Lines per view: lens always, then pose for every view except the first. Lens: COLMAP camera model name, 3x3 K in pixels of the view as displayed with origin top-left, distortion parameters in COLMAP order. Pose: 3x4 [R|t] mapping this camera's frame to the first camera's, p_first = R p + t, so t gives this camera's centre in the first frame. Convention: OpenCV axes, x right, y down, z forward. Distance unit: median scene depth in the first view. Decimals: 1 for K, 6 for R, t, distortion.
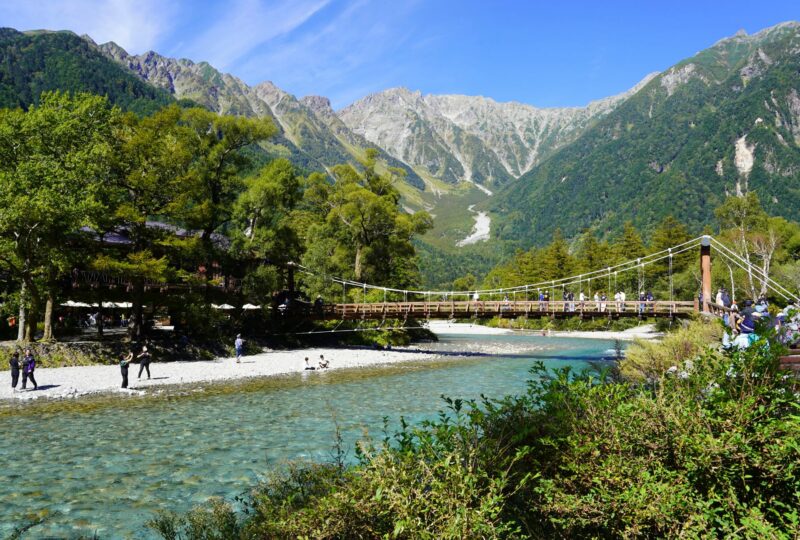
lens RADIAL K [[645.5, 0, 401.2], [0, 645.5, 268.2], [0, 0, 1]] dist [-0.001747, 0.003129]
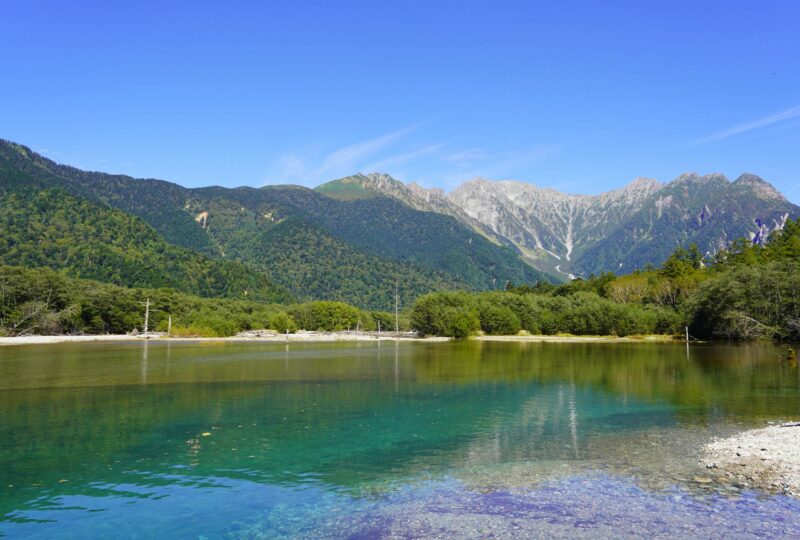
lens RADIAL K [[645.5, 0, 400.3], [0, 645.5, 271.3], [0, 0, 1]] dist [-0.001747, 0.003129]
pose [[0.996480, 0.011107, 0.083094, -1.228465], [-0.010422, 0.999908, -0.008668, -0.162536], [-0.083183, 0.007772, 0.996504, -2.037283]]
